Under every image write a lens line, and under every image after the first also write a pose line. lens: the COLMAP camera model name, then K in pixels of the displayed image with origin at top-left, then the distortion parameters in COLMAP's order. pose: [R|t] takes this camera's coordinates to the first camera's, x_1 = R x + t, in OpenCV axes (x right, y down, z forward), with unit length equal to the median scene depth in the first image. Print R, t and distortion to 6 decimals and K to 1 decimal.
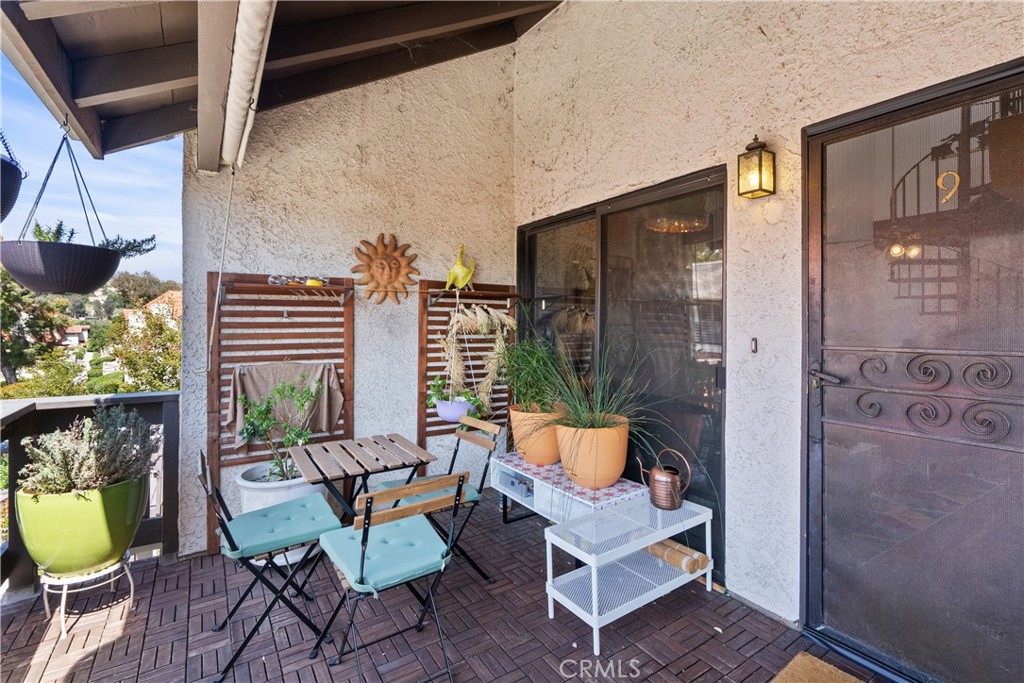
lens RADIAL K [[483.5, 0, 513.8], [0, 483.5, 319.9], [0, 0, 1]] dist [-0.003134, 0.000048]
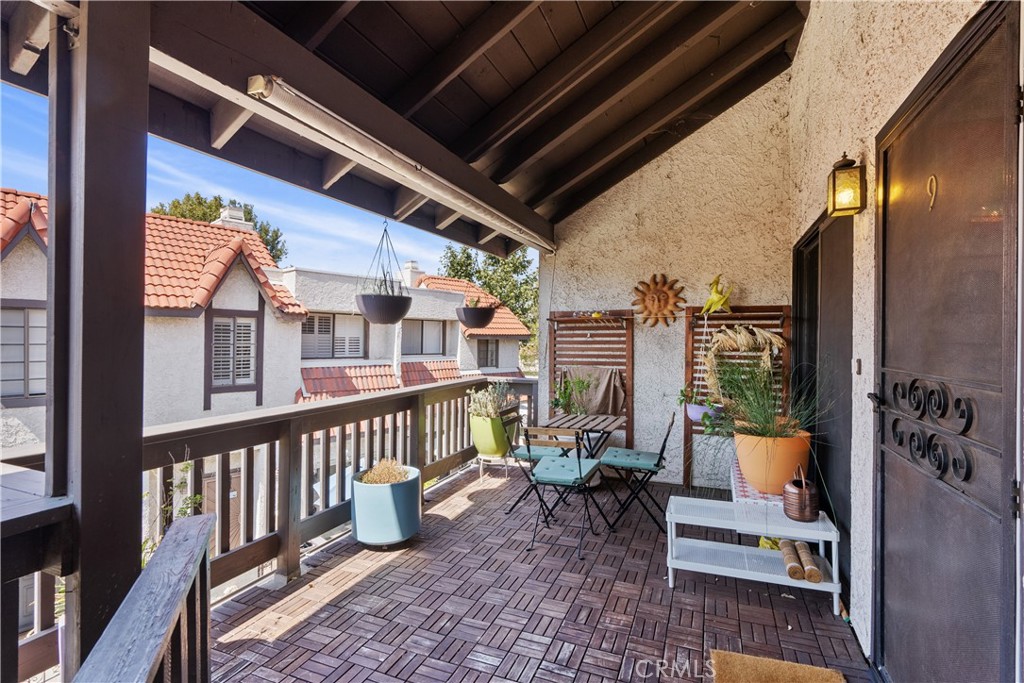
lens RADIAL K [[468.1, 0, 512.6], [0, 468.1, 339.2], [0, 0, 1]] dist [-0.001220, 0.001089]
pose [[0.555306, -0.003394, -0.831639, 0.587771], [0.000486, 0.999993, -0.003757, 0.005421], [0.831646, 0.001683, 0.555304, -0.045894]]
